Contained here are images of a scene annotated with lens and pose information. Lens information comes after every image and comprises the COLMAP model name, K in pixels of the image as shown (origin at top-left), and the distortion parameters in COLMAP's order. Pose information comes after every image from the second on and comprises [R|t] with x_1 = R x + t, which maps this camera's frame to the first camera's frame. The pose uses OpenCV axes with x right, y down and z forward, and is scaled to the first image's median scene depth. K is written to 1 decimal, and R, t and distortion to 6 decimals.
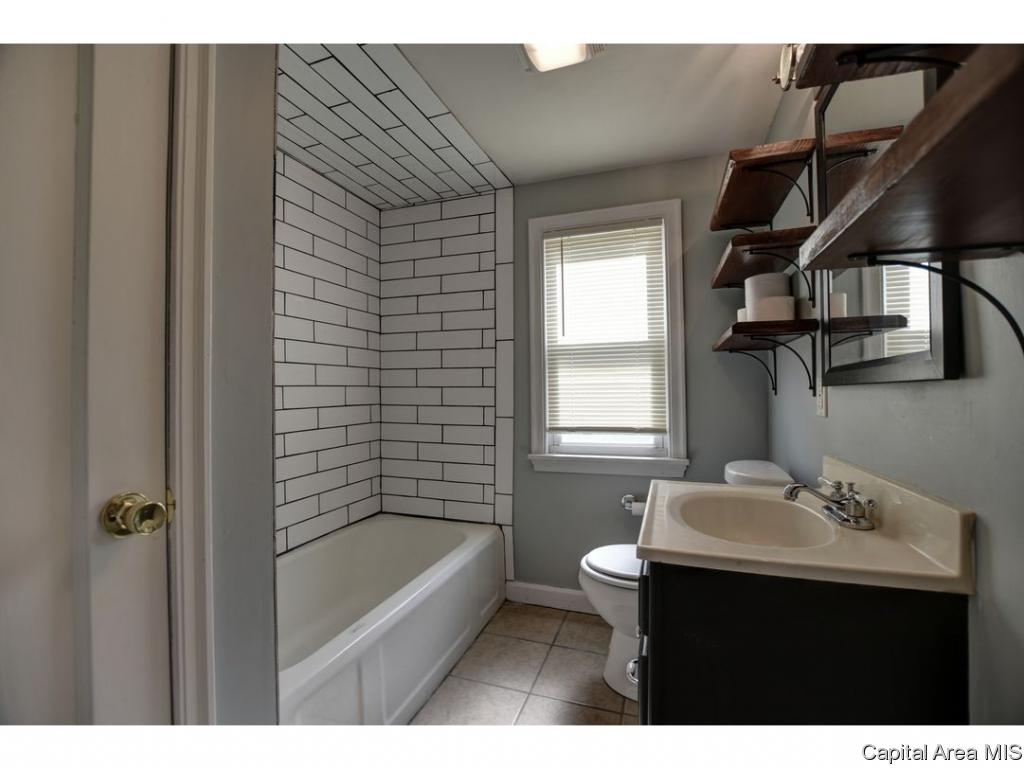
lens RADIAL K [[458.3, 0, 511.3], [0, 458.3, 388.3], [0, 0, 1]] dist [-0.019734, 0.001278]
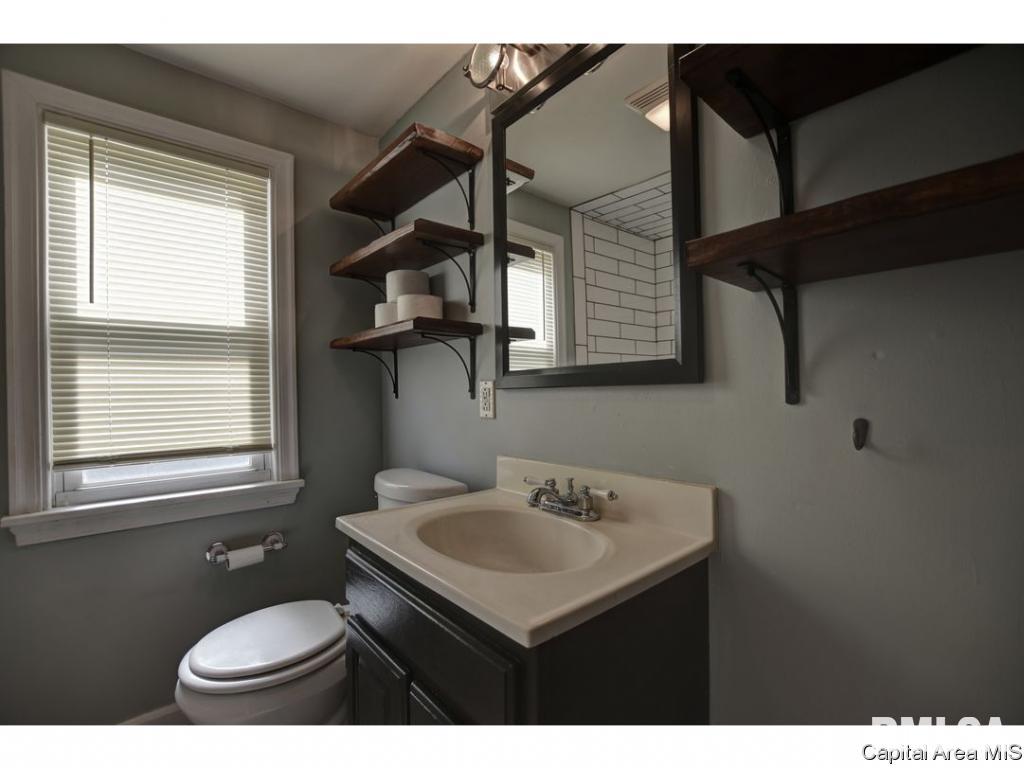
lens RADIAL K [[458.3, 0, 511.3], [0, 458.3, 388.3], [0, 0, 1]] dist [-0.019734, 0.001278]
pose [[0.507108, 0.005318, 0.861866, -0.116618], [0.001660, 0.999973, -0.007147, 0.000819], [-0.861881, 0.005055, 0.507086, 0.256869]]
